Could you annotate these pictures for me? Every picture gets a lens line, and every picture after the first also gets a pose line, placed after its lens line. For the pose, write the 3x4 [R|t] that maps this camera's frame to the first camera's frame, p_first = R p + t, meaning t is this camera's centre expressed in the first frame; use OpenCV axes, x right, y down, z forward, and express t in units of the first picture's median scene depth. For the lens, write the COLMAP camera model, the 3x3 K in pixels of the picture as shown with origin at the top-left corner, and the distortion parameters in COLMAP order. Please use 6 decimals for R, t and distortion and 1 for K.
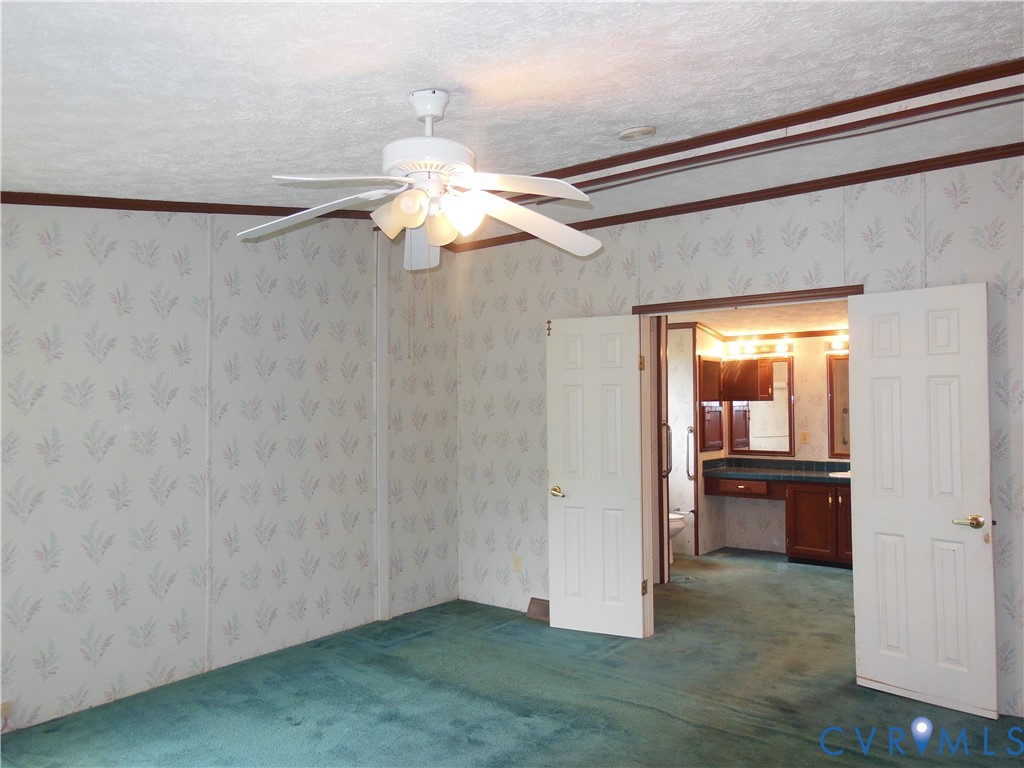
lens RADIAL K [[753.9, 0, 512.0], [0, 753.9, 384.0], [0, 0, 1]] dist [-0.000697, -0.000138]
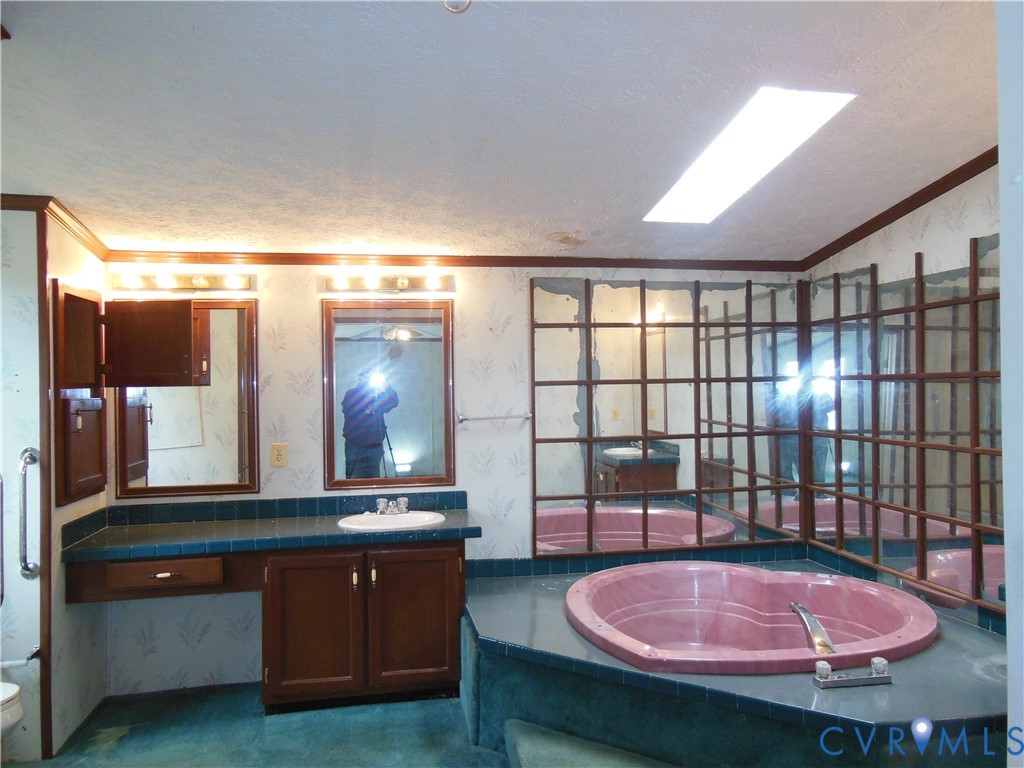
lens RADIAL K [[775.2, 0, 512.0], [0, 775.2, 384.0], [0, 0, 1]] dist [-0.009361, 0.088388]
pose [[0.655986, -0.003898, 0.754763, 0.085818], [-0.009650, 0.999862, 0.013551, 0.012500], [-0.754712, -0.016173, 0.655857, 0.520898]]
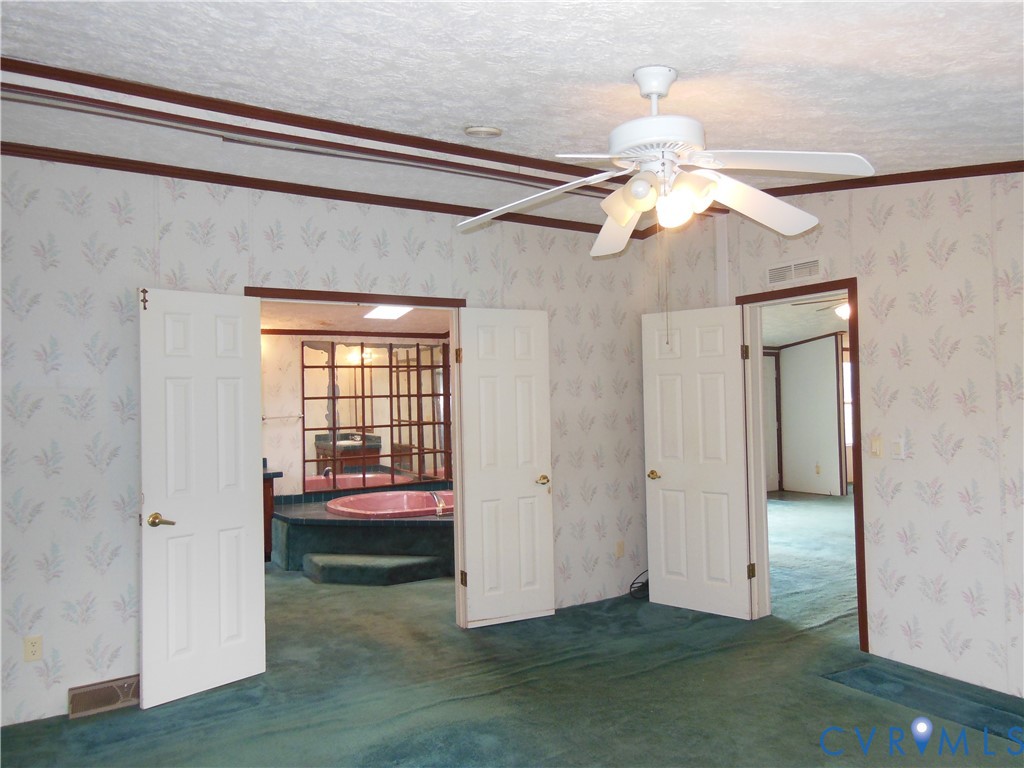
lens RADIAL K [[753.9, 0, 512.0], [0, 753.9, 384.0], [0, 0, 1]] dist [-0.000697, -0.000138]
pose [[0.319222, 0.011156, 0.947614, -0.353754], [-0.005918, 0.999935, -0.009778, 0.008579], [-0.947662, -0.002486, 0.319267, 0.288053]]
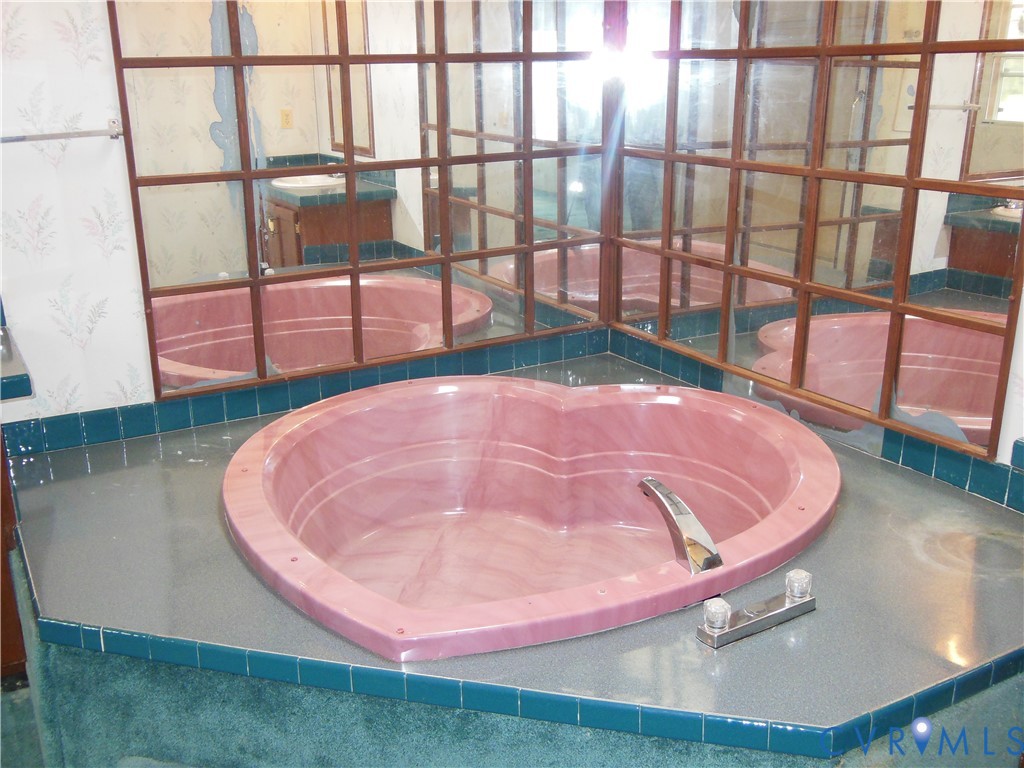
lens RADIAL K [[1013.4, 0, 512.0], [0, 1013.4, 384.0], [0, 0, 1]] dist [-0.001557, 0.013965]
pose [[0.357807, -0.281035, 0.890502, 0.221347], [-0.015709, 0.951690, 0.306658, 0.015643], [-0.933663, -0.123713, 0.336107, 0.615377]]
